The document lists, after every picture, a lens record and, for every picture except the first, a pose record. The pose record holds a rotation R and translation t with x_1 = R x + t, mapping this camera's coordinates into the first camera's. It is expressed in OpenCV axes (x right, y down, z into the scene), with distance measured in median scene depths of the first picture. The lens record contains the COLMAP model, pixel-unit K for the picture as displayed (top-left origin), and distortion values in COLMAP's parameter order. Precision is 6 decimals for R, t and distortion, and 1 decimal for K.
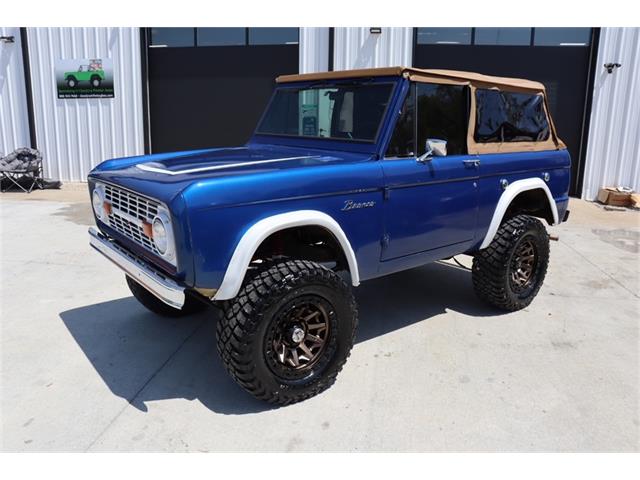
lens RADIAL K [[523.7, 0, 315.8], [0, 523.7, 236.4], [0, 0, 1]] dist [-0.172891, 0.160431]
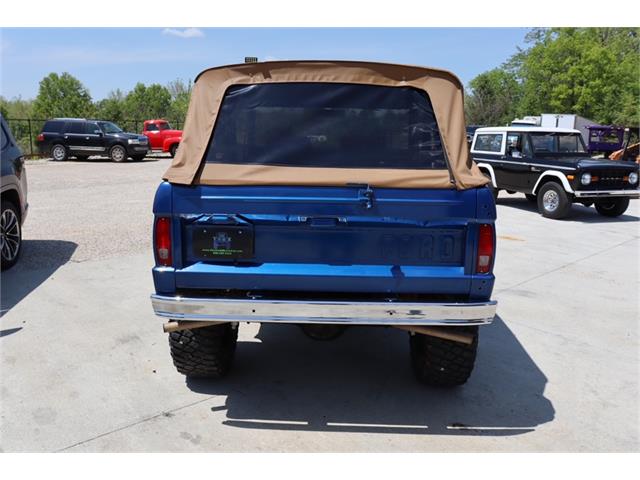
lens RADIAL K [[523.7, 0, 315.8], [0, 523.7, 236.4], [0, 0, 1]] dist [-0.172891, 0.160431]
pose [[-0.640690, 0.134349, -0.755955, 0.985306], [-0.200386, 0.921190, 0.333547, -0.405561], [0.741190, 0.365183, -0.563275, 1.756283]]
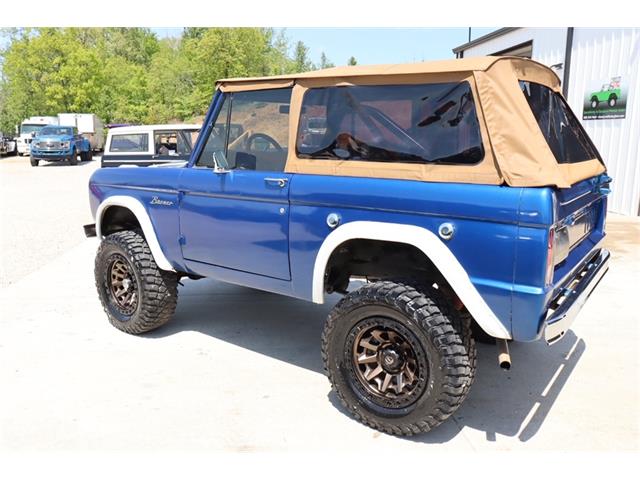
lens RADIAL K [[523.7, 0, 315.8], [0, 523.7, 236.4], [0, 0, 1]] dist [-0.172891, 0.160431]
pose [[0.253072, 0.176055, -0.951294, 1.078589], [-0.221646, 0.967700, 0.120127, -0.167397], [0.941715, 0.180450, 0.283919, 0.817643]]
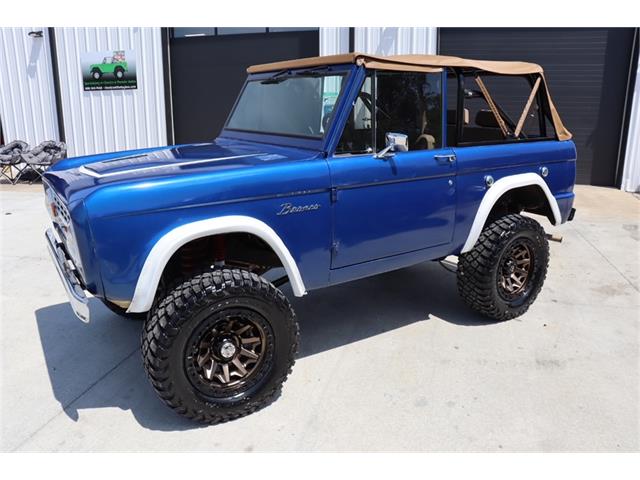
lens RADIAL K [[524.4, 0, 314.1], [0, 524.4, 235.2], [0, 0, 1]] dist [-0.174441, 0.165040]
pose [[0.995096, 0.006165, -0.098721, 0.160813], [-0.003867, 0.999718, 0.023450, -0.028294], [0.098838, -0.022953, 0.994839, 0.078765]]
